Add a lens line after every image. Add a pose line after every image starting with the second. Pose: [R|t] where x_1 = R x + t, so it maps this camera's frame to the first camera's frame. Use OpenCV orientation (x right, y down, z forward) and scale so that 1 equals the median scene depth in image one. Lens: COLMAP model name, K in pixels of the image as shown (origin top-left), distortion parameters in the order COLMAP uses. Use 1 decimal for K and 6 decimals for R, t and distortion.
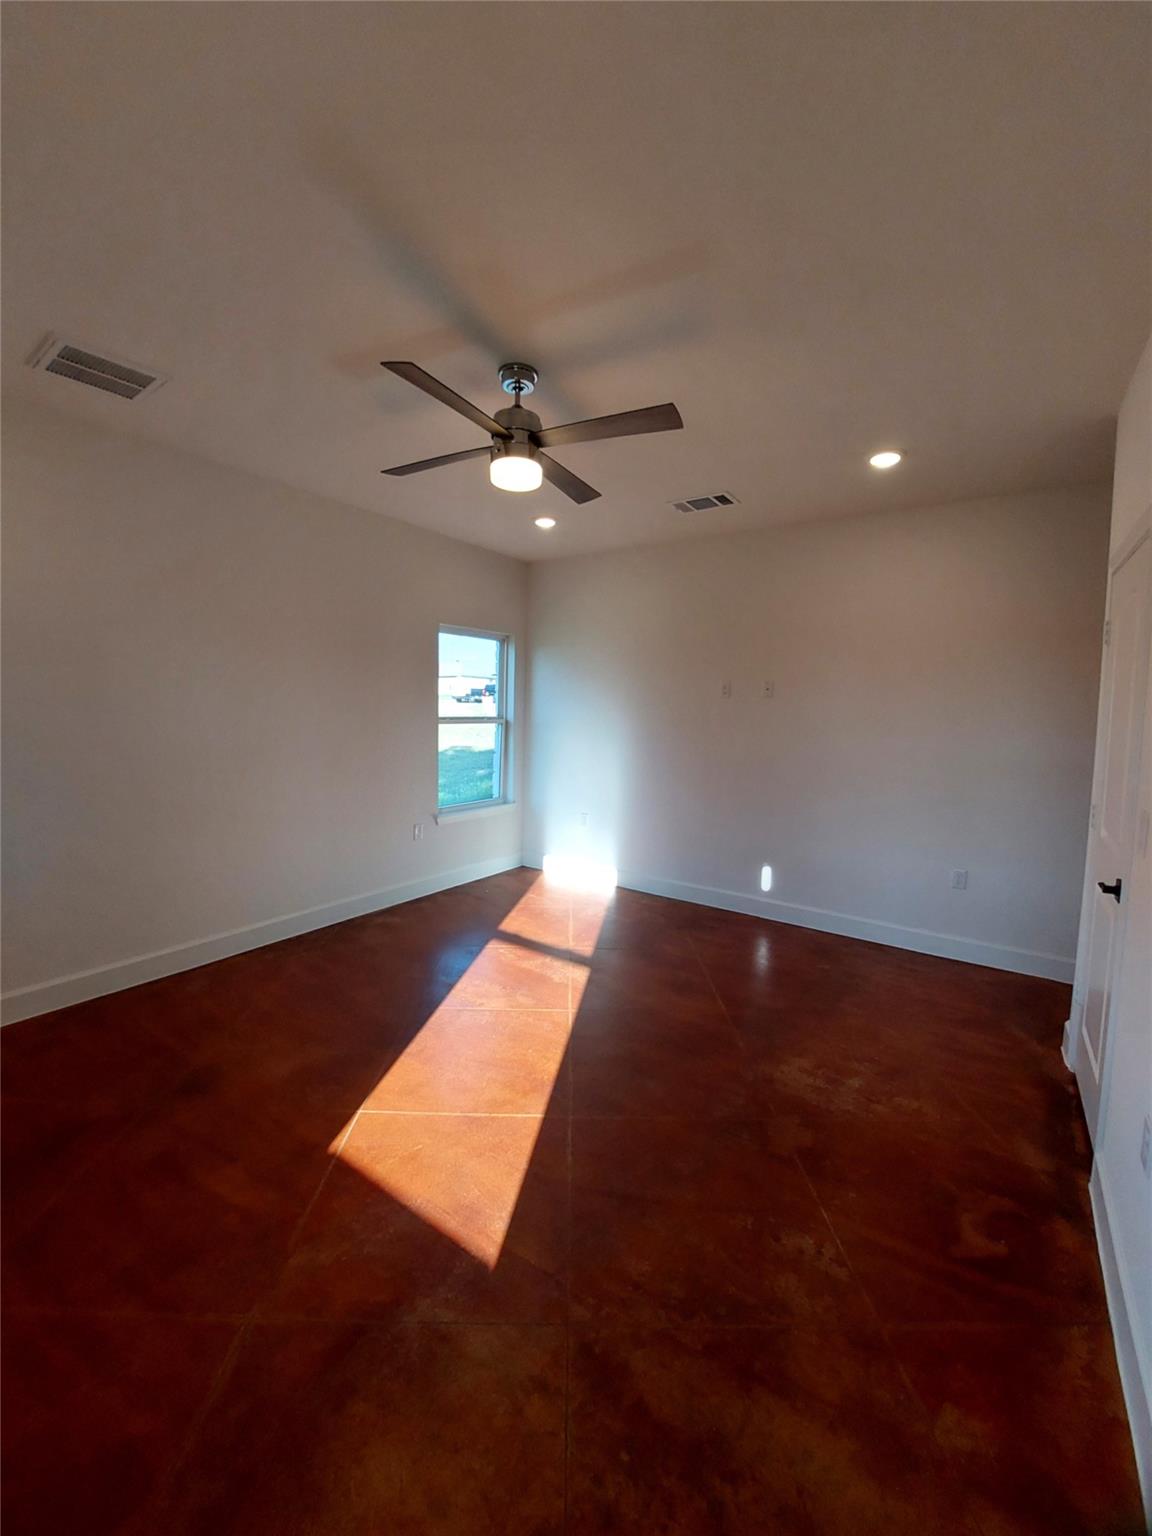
lens RADIAL K [[605.0, 0, 580.3], [0, 605.0, 739.8], [0, 0, 1]] dist [-0.029752, 0.000439]
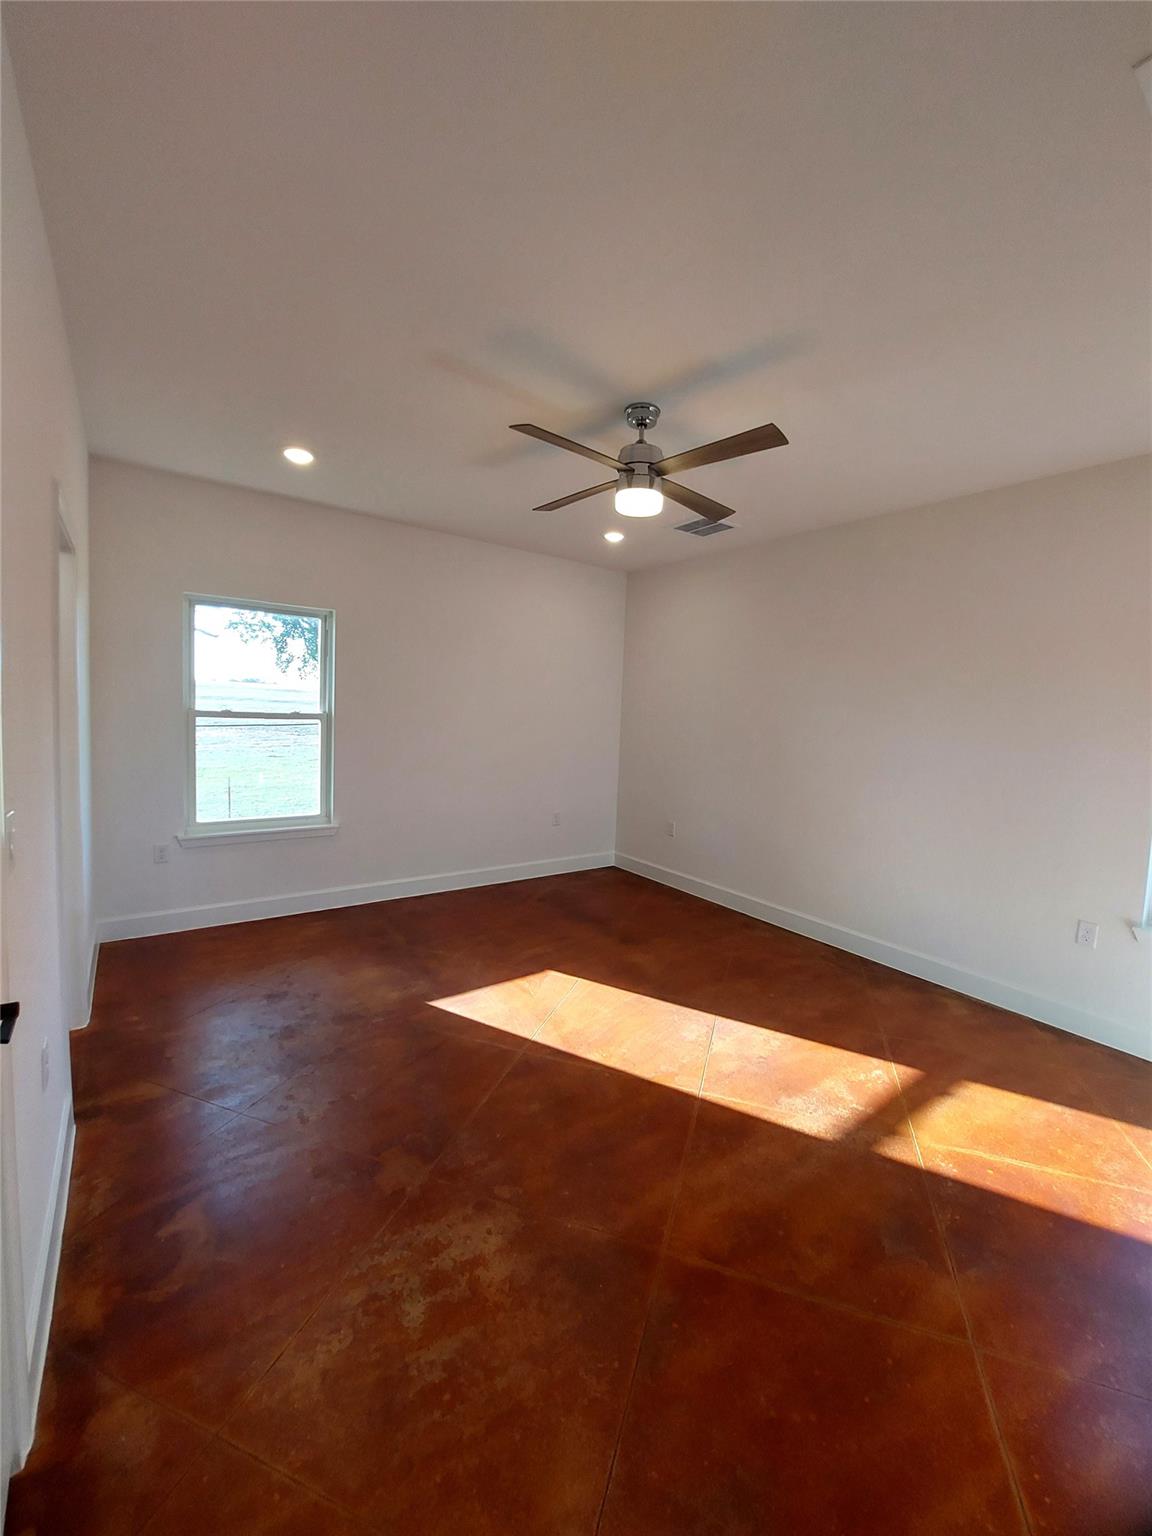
lens RADIAL K [[605.0, 0, 580.3], [0, 605.0, 739.8], [0, 0, 1]] dist [-0.029752, 0.000439]
pose [[-0.327918, 0.011424, -0.944637, 0.981949], [-0.106263, 0.993135, 0.048898, -0.054155], [0.938711, 0.116415, -0.324453, 1.307239]]
